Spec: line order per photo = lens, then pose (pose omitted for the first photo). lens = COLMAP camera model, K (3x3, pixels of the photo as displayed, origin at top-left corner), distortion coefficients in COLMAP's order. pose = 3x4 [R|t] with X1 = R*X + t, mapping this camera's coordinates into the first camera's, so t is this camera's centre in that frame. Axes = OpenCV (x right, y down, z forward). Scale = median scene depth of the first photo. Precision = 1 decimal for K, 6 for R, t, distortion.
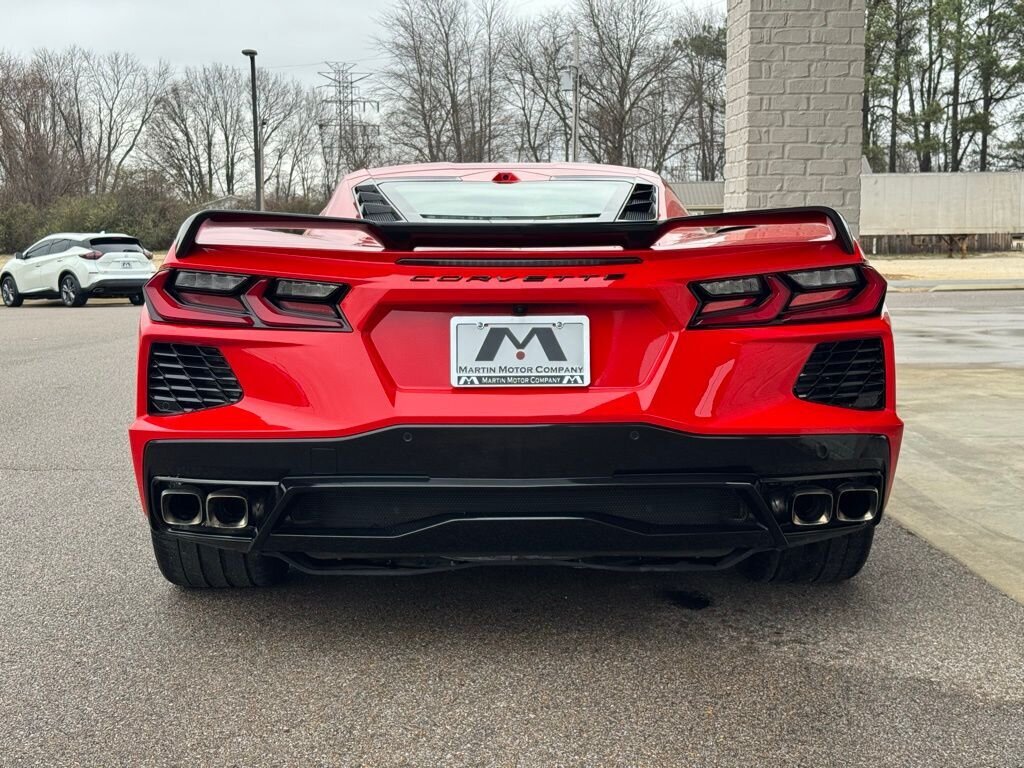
lens RADIAL K [[1411.9, 0, 505.7], [0, 1411.9, 381.1], [0, 0, 1]] dist [0.206539, -0.442574]
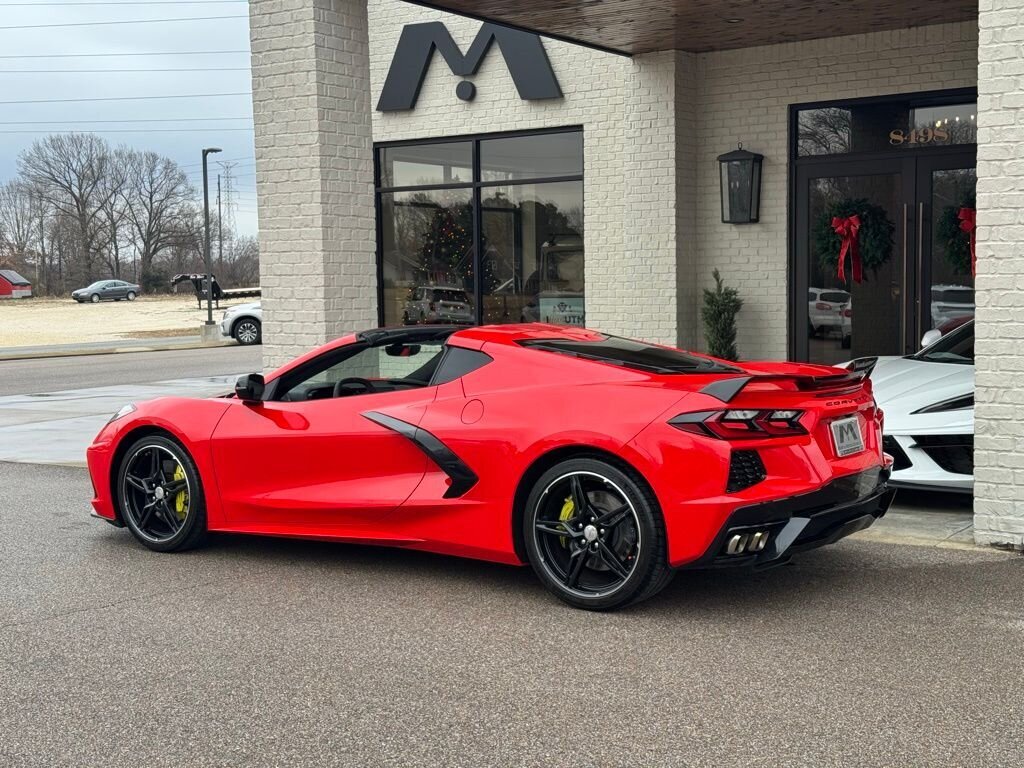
lens RADIAL K [[1411.0, 0, 510.0], [0, 1411.0, 385.4], [0, 0, 1]] dist [0.198351, -0.411777]
pose [[0.585740, -0.064251, 0.807948, -0.814070], [0.099315, 0.995031, 0.007128, -0.066408], [-0.804391, 0.076066, 0.589210, 0.079402]]
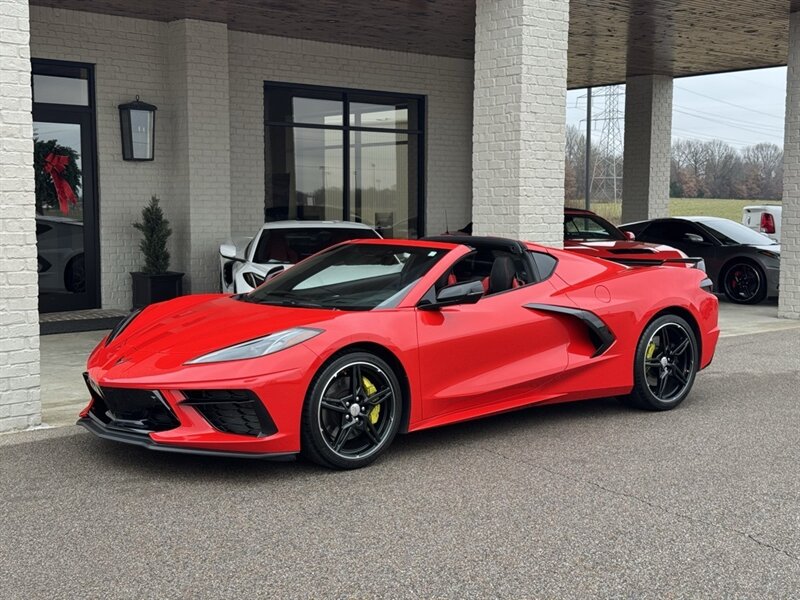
lens RADIAL K [[1102.1, 0, 396.3], [0, 1102.1, 298.5], [0, 0, 1]] dist [0.189063, -0.364263]
pose [[-0.624831, -0.059450, 0.778493, -0.769441], [0.086517, 0.985684, 0.144712, -0.200039], [-0.775952, 0.157773, -0.610743, 1.358618]]
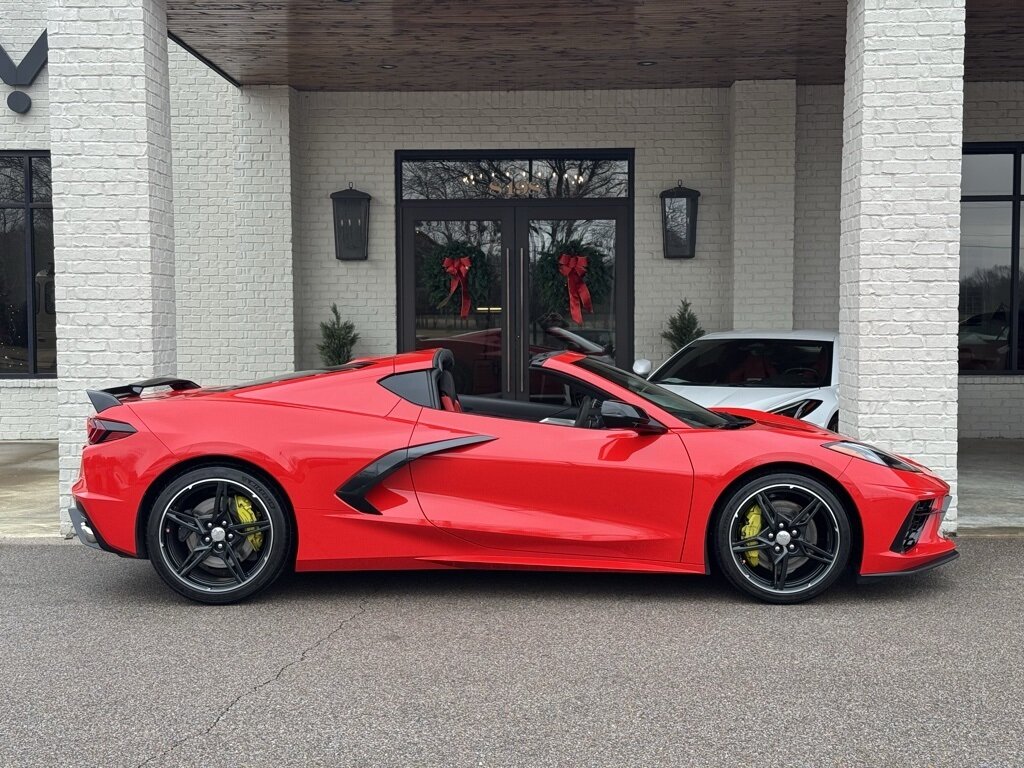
lens RADIAL K [[1408.7, 0, 512.6], [0, 1408.7, 384.8], [0, 0, 1]] dist [0.188043, -0.341637]
pose [[0.065059, -0.044918, 0.996870, -1.030422], [0.110436, 0.993174, 0.037544, -0.117363], [-0.991752, 0.107647, 0.069576, 0.616643]]
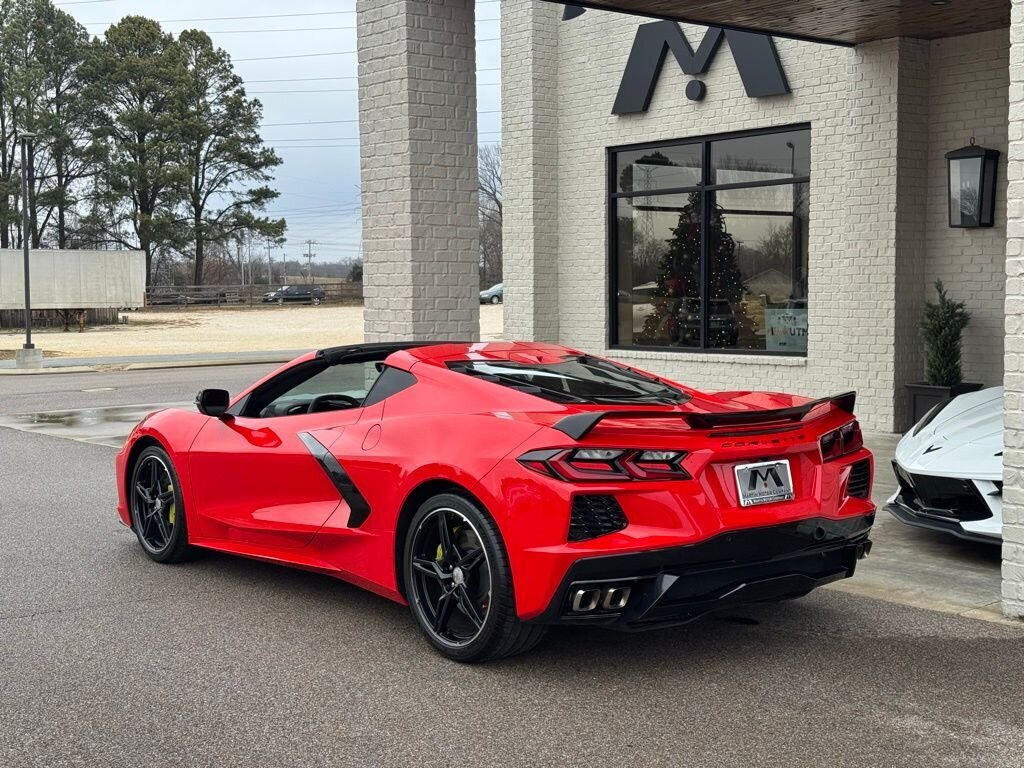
lens RADIAL K [[1411.0, 0, 510.0], [0, 1411.0, 385.4], [0, 0, 1]] dist [0.198351, -0.411777]
pose [[0.795416, -0.042626, 0.604563, -0.553706], [0.067792, 0.997521, -0.018860, -0.055272], [-0.602260, 0.055986, 0.796334, -0.091695]]
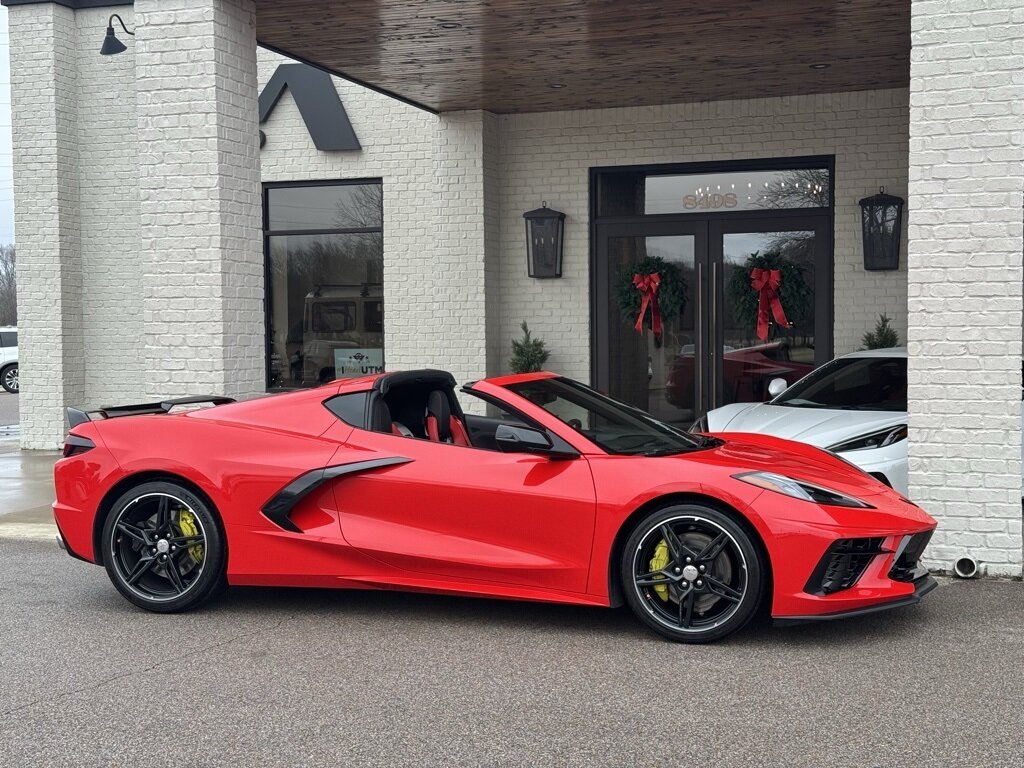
lens RADIAL K [[1410.0, 0, 516.7], [0, 1410.0, 383.8], [0, 0, 1]] dist [0.190633, -0.372085]
pose [[0.351664, -0.033623, 0.935522, -0.950754], [0.106563, 0.994297, -0.004322, -0.087482], [-0.930041, 0.101212, 0.353241, 0.298457]]
